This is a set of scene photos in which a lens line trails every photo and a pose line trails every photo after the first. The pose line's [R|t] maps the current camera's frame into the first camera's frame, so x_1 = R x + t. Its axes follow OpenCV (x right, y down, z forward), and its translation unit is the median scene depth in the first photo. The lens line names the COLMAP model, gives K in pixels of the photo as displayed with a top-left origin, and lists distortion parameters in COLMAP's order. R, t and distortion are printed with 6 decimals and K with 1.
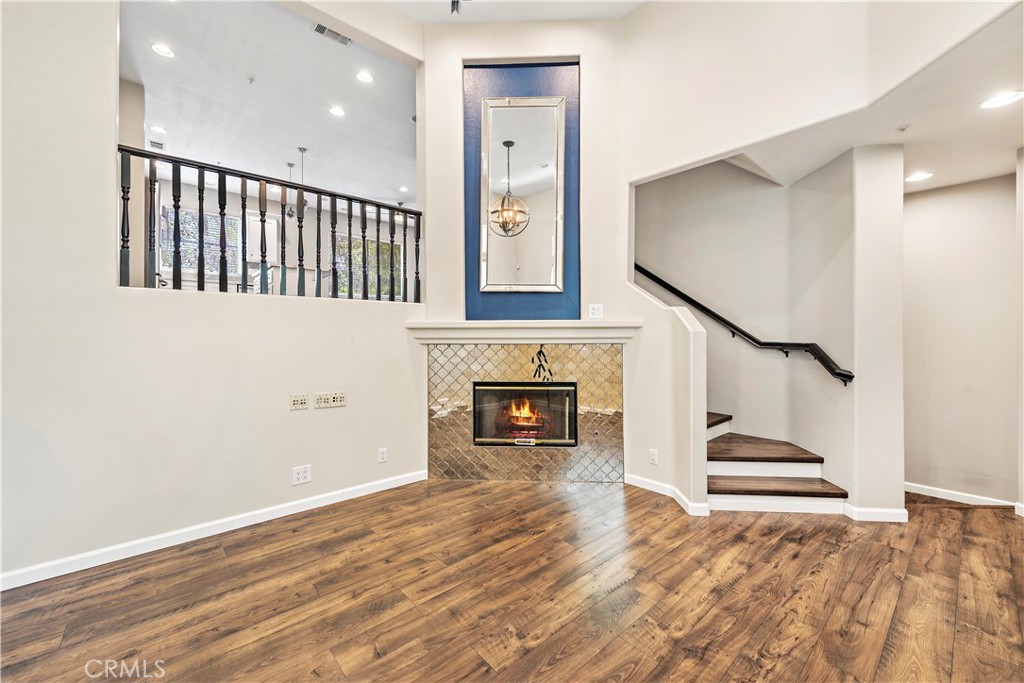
lens RADIAL K [[405.0, 0, 516.7], [0, 405.0, 335.7], [0, 0, 1]] dist [0.011247, -0.001797]
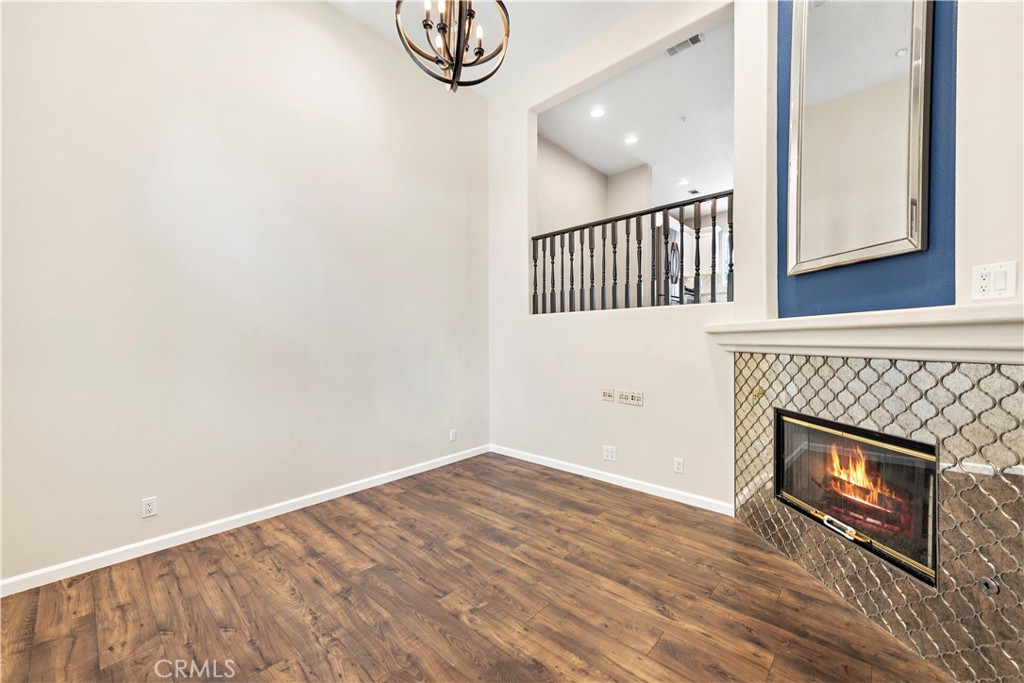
lens RADIAL K [[405.0, 0, 516.3], [0, 405.0, 342.0], [0, 0, 1]] dist [0.011247, -0.001797]
pose [[0.101004, 0.005920, -0.994868, 0.671787], [0.003327, 0.999975, 0.006289, -0.005925], [0.994880, -0.003945, 0.100981, 0.596329]]
